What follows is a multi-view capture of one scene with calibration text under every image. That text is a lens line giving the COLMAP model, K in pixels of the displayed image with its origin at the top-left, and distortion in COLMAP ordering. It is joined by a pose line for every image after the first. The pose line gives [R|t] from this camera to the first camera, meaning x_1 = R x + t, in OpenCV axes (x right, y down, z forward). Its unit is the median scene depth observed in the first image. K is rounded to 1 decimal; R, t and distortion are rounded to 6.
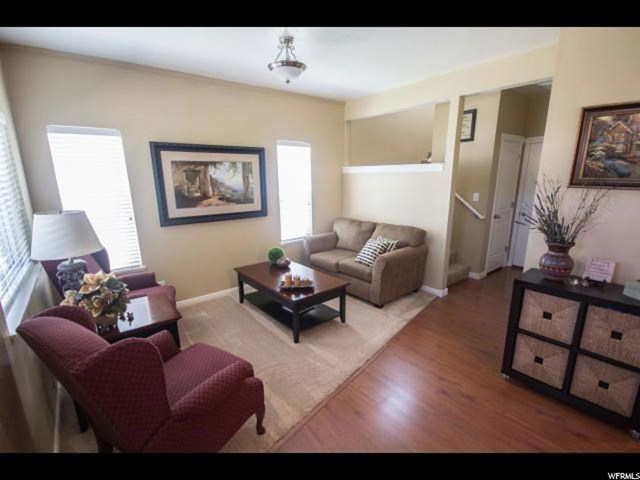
lens RADIAL K [[296.3, 0, 319.0], [0, 296.3, 244.2], [0, 0, 1]] dist [0.010797, -0.002434]
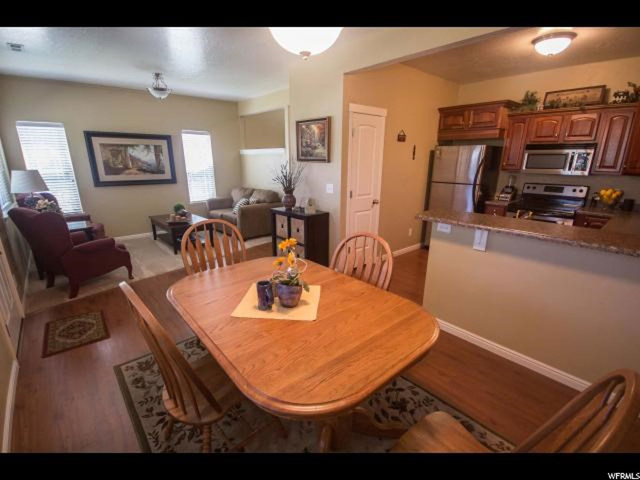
lens RADIAL K [[296.3, 0, 314.5], [0, 296.3, 242.0], [0, 0, 1]] dist [0.010797, -0.002434]
pose [[0.999075, 0.000822, 0.042989, 0.498273], [-0.002647, 0.999097, 0.042403, 0.146501], [-0.042916, -0.042478, 0.998175, -0.555895]]
